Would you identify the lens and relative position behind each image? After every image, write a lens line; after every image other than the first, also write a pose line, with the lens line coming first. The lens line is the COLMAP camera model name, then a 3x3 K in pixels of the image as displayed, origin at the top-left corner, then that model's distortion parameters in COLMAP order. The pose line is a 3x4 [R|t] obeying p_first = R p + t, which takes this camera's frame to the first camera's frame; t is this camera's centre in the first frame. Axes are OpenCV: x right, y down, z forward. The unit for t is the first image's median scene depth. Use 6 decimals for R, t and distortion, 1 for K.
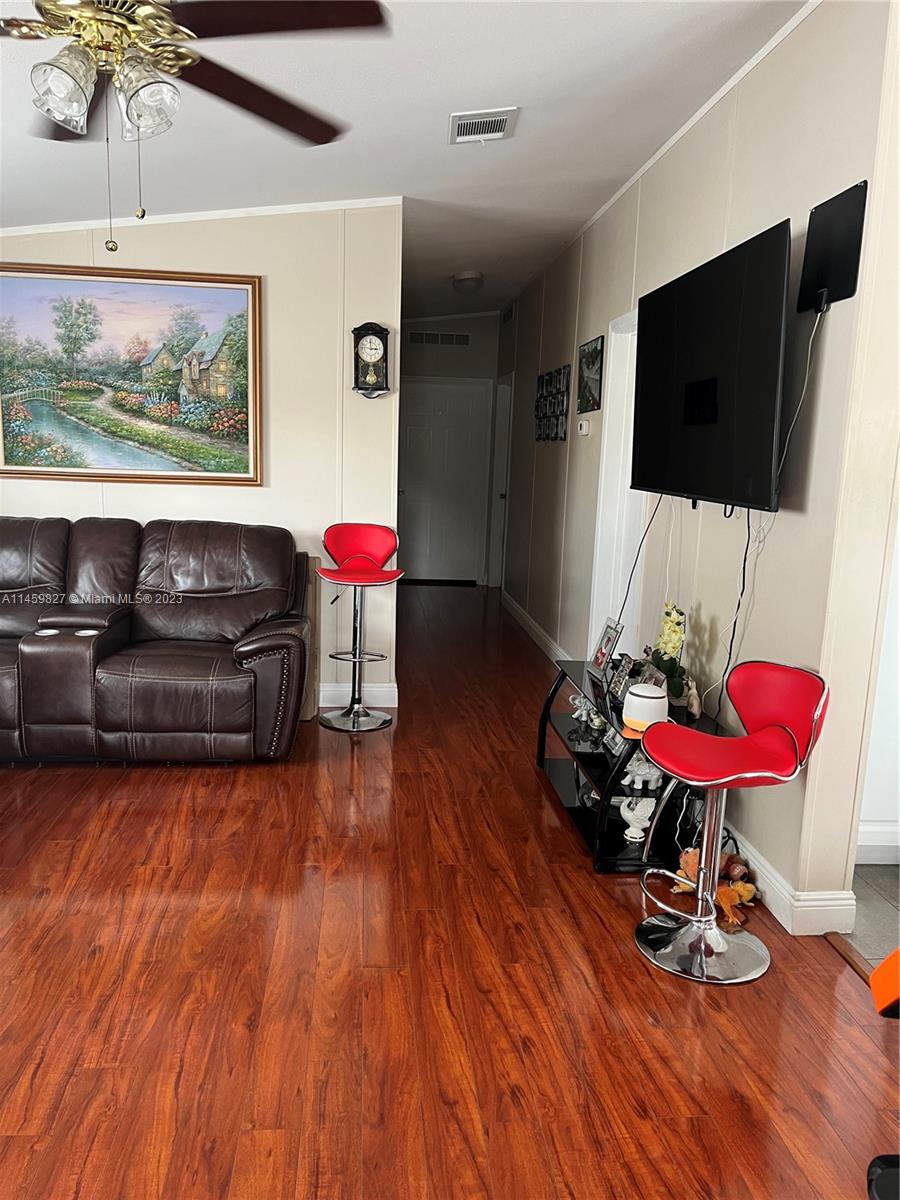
lens RADIAL K [[908.8, 0, 453.3], [0, 908.8, 609.7], [0, 0, 1]] dist [0.055883, -0.084873]
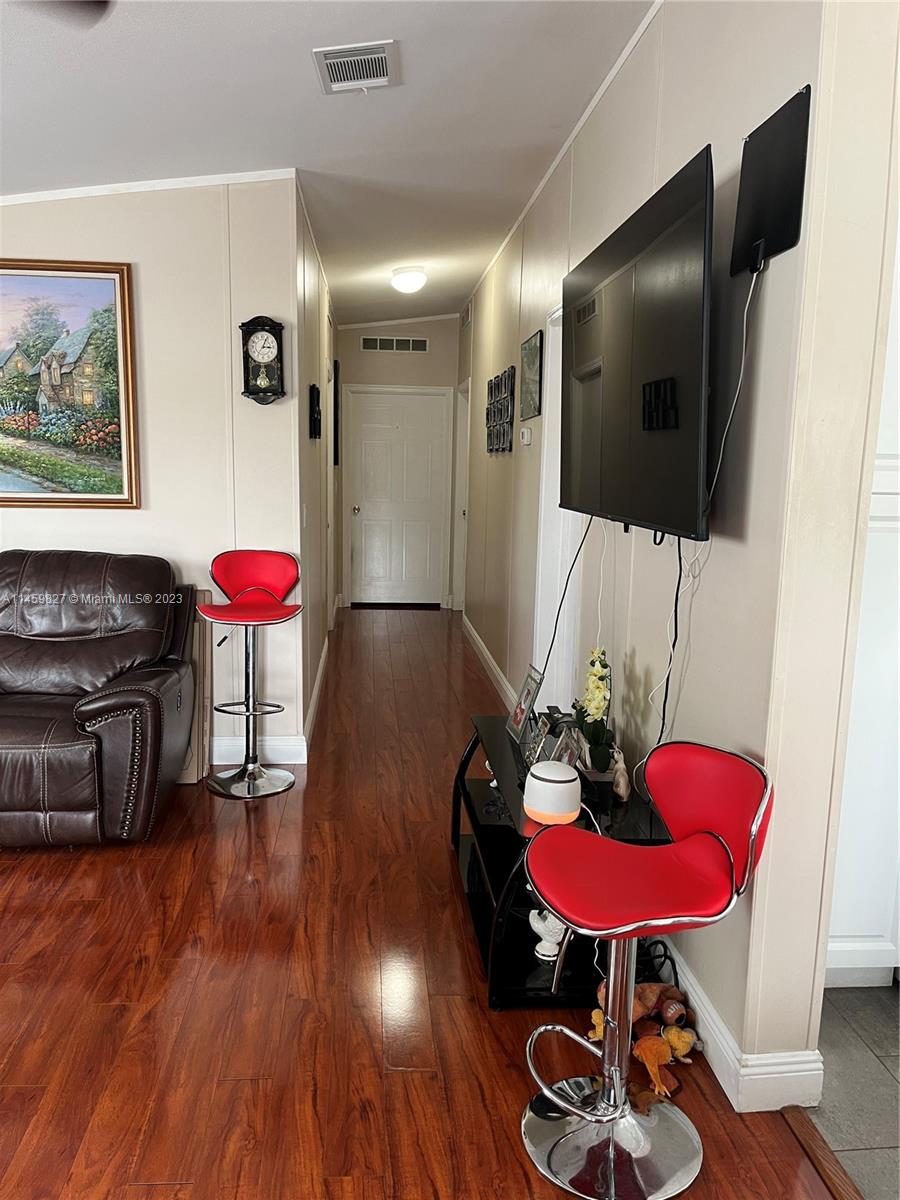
lens RADIAL K [[908.3, 0, 450.7], [0, 908.3, 607.3], [0, 0, 1]] dist [0.053367, -0.072659]
pose [[0.999899, -0.012660, -0.006469, 0.091705], [0.012542, 0.999760, -0.017938, -0.025553], [0.006694, 0.017855, 0.999818, 0.156752]]
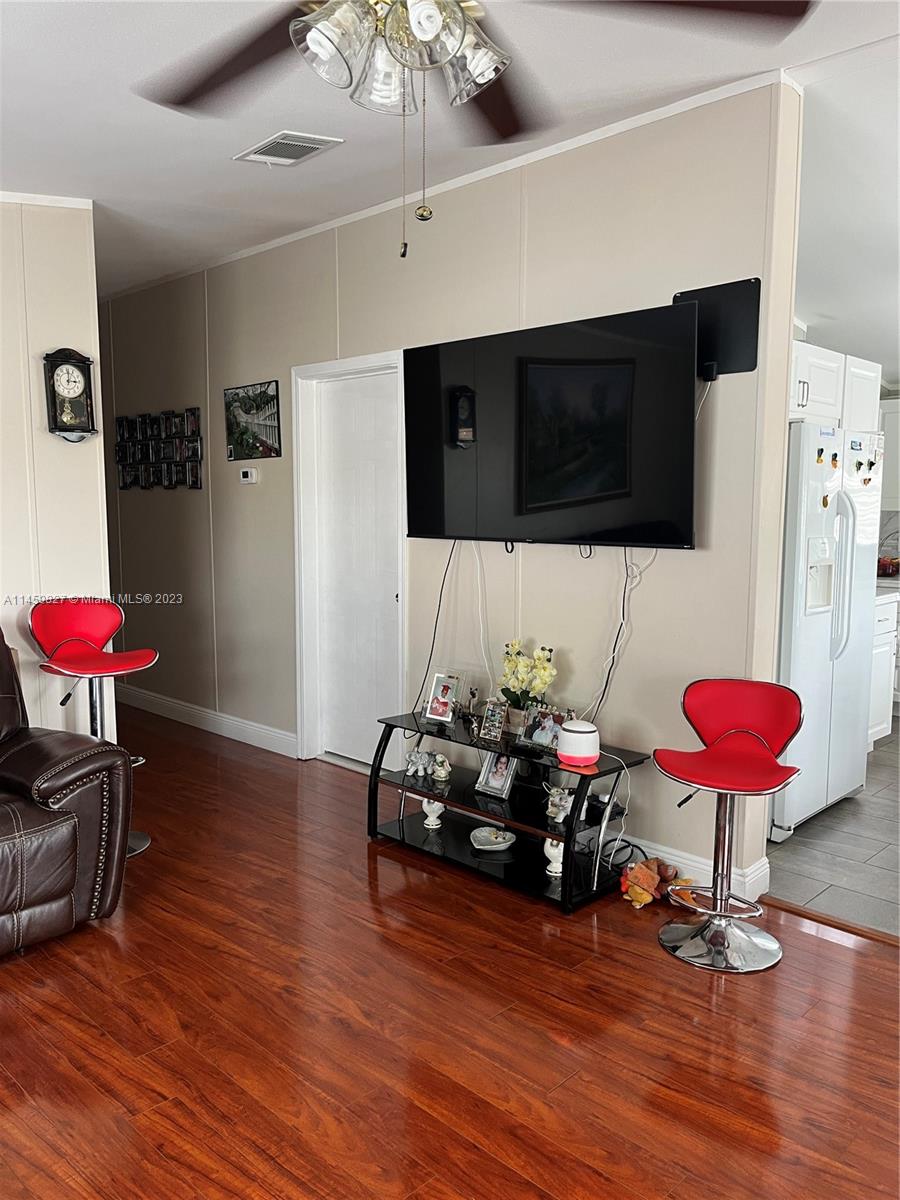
lens RADIAL K [[908.3, 0, 450.7], [0, 908.3, 607.3], [0, 0, 1]] dist [0.053367, -0.072659]
pose [[0.759444, -0.104129, 0.642185, -0.386289], [0.134721, 0.990883, 0.001349, -0.047058], [-0.636470, 0.085491, 0.766549, 0.196124]]
